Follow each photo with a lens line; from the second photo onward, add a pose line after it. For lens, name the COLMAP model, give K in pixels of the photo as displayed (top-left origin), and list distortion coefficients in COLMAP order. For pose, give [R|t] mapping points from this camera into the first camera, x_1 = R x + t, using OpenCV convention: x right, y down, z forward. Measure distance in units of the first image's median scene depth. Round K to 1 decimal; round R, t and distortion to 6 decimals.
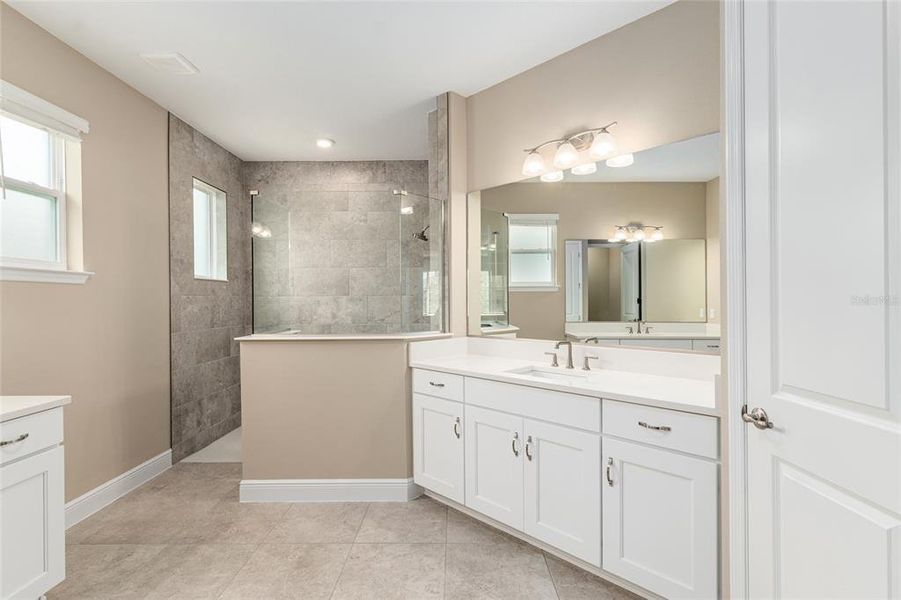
lens RADIAL K [[428.2, 0, 446.0], [0, 428.2, 302.0], [0, 0, 1]] dist [-0.000307, -0.000387]
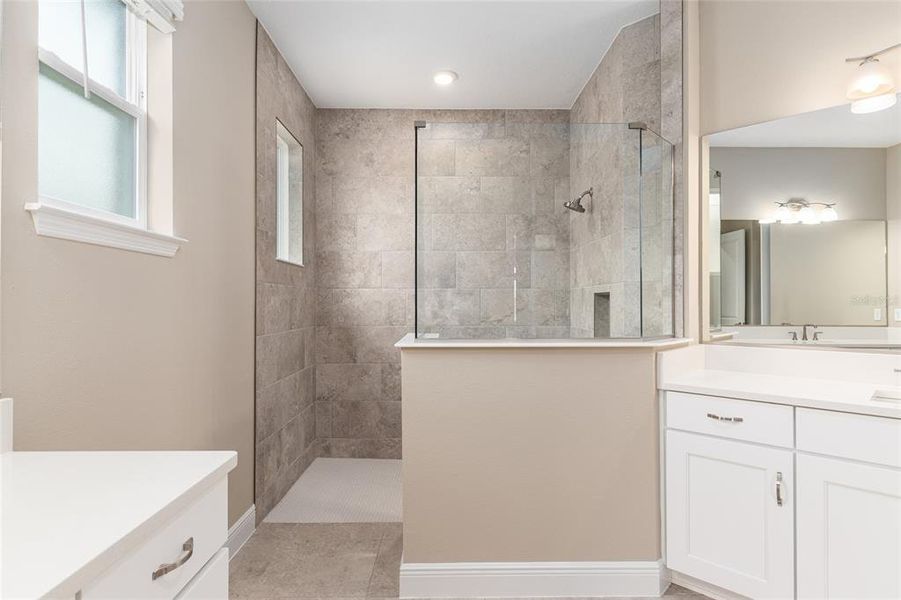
lens RADIAL K [[478.4, 0, 450.5], [0, 478.4, 300.0], [0, 0, 1]] dist [-0.004920, -0.000390]
pose [[0.999868, 0.005747, 0.015191, -0.335344], [-0.005606, 0.999941, -0.009325, 0.018732], [-0.015244, 0.009239, 0.999841, 0.219068]]
